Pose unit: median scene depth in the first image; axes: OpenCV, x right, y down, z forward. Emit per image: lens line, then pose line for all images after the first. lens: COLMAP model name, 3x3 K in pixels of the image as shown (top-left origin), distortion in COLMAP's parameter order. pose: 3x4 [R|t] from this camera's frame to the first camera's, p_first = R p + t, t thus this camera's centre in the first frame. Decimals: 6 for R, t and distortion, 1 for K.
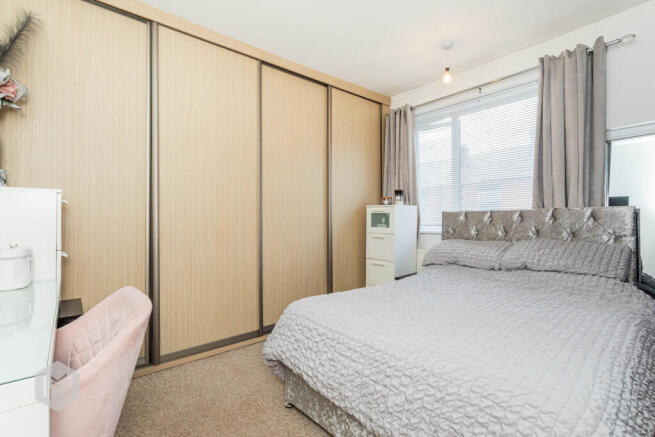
lens RADIAL K [[312.7, 0, 327.8], [0, 312.7, 218.4], [0, 0, 1]] dist [0.003170, -0.000897]
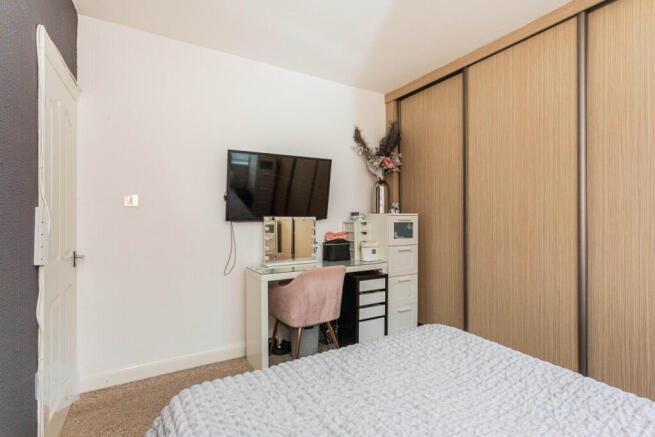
lens RADIAL K [[312.7, 0, 327.9], [0, 312.7, 219.4], [0, 0, 1]] dist [0.003170, -0.000897]
pose [[-0.167188, -0.004975, -0.985913, 0.711994], [-0.006752, 0.999970, -0.003901, -0.042423], [0.985902, 0.006005, -0.167216, 0.697387]]
